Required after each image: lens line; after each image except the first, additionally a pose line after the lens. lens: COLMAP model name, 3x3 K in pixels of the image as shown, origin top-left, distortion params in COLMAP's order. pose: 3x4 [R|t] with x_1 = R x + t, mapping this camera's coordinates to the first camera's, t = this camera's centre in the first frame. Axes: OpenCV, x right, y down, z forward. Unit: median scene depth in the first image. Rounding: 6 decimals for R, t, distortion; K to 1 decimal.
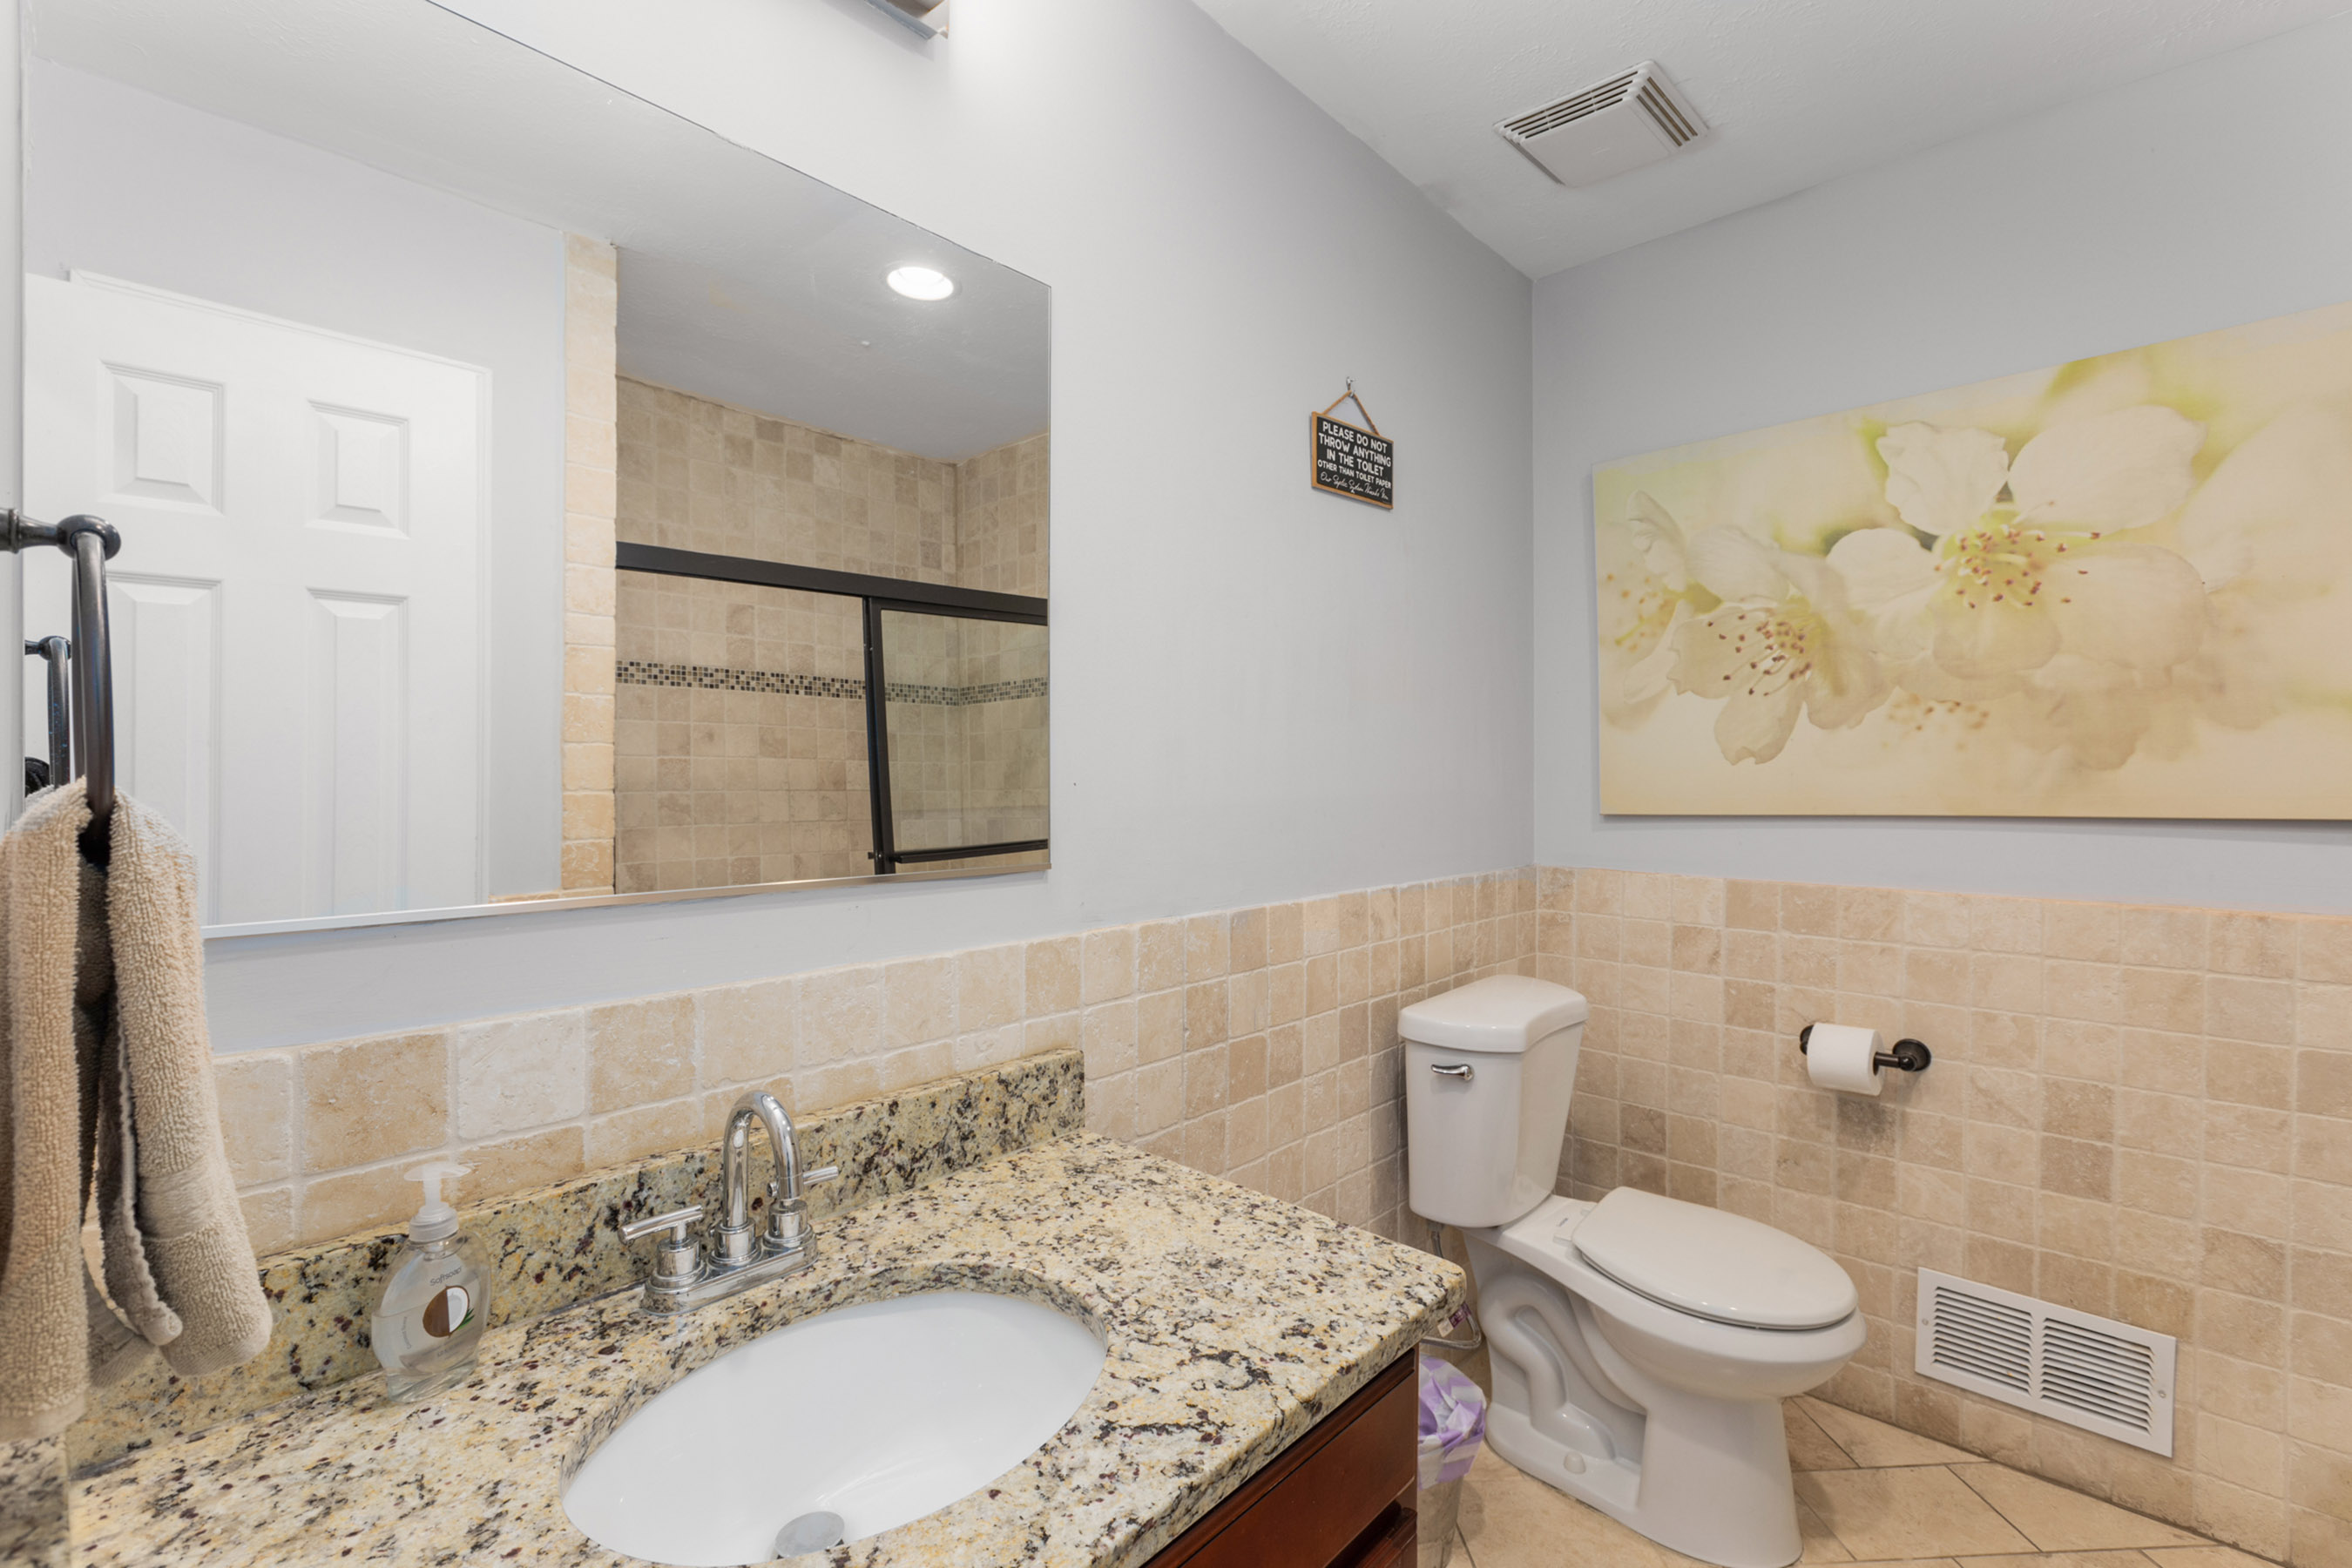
lens RADIAL K [[1051.3, 0, 1174.1], [0, 1051.3, 778.8], [0, 0, 1]] dist [-0.001180, -0.000113]
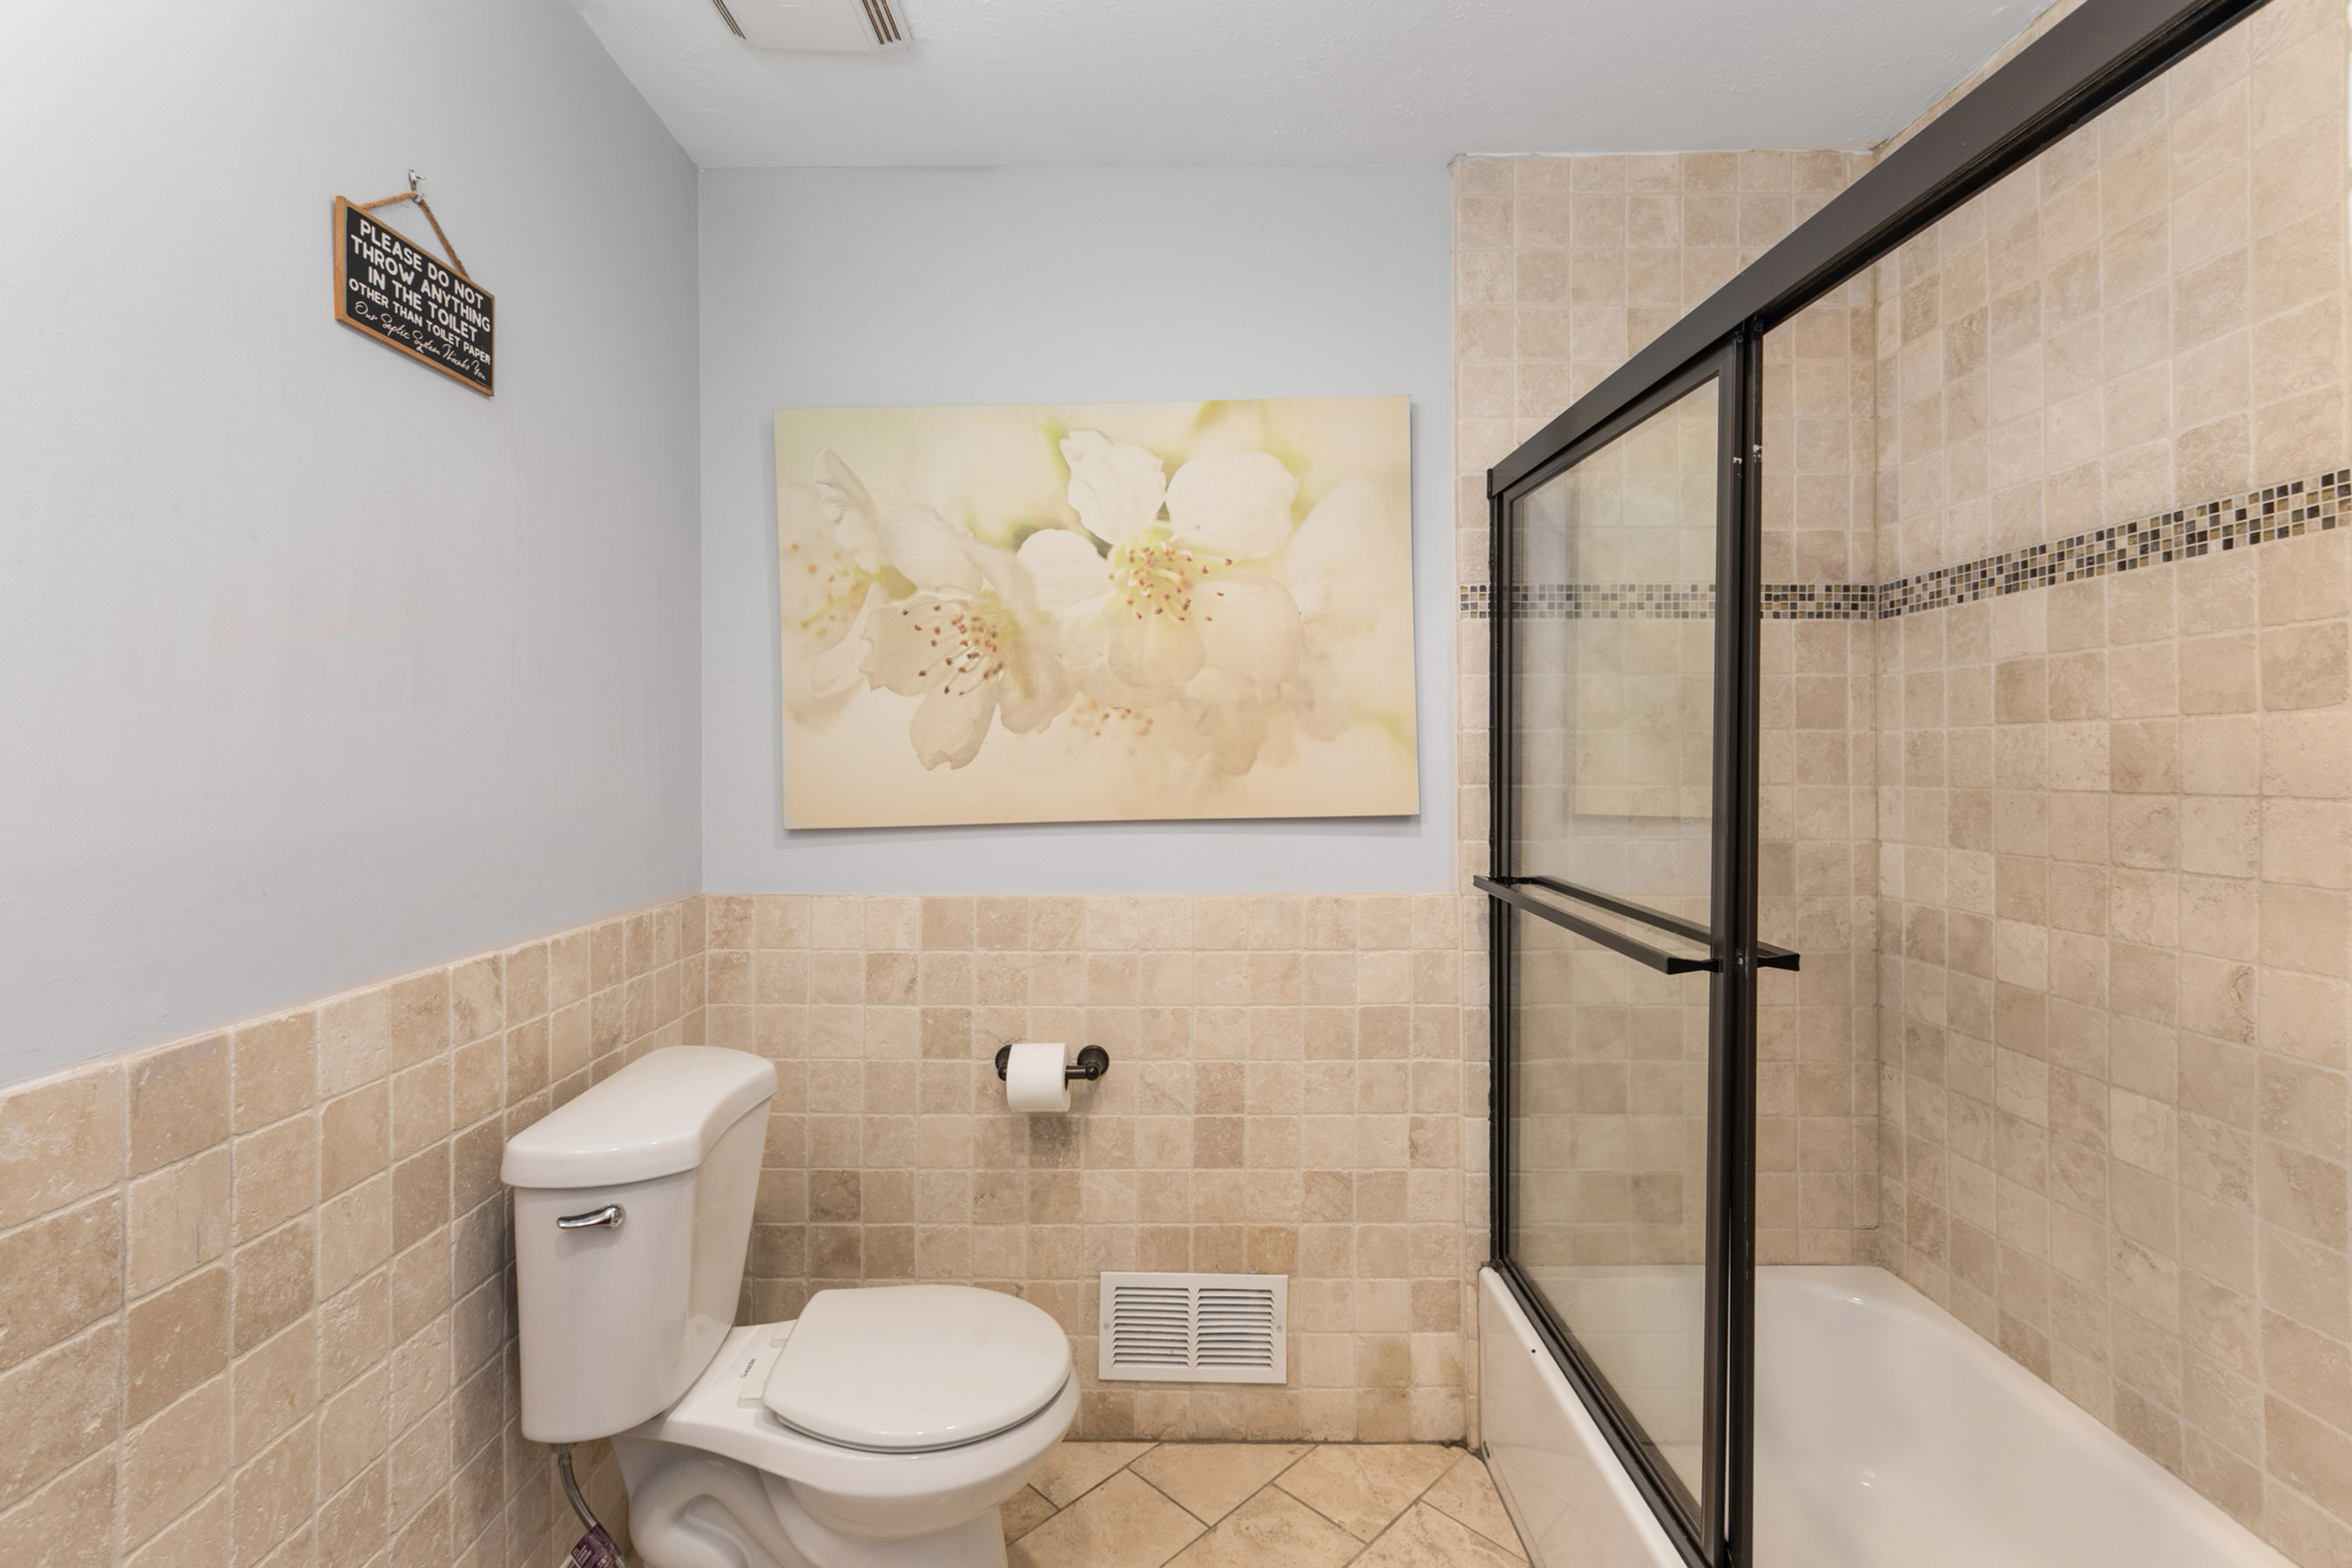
lens RADIAL K [[1051.3, 0, 1143.0], [0, 1051.3, 757.9], [0, 0, 1]] dist [-0.001180, -0.000113]
pose [[0.737057, 0.002053, 0.675827, 0.062827], [0.007256, 0.999914, -0.010950, -0.014073], [-0.675792, 0.012975, 0.736979, 0.234403]]
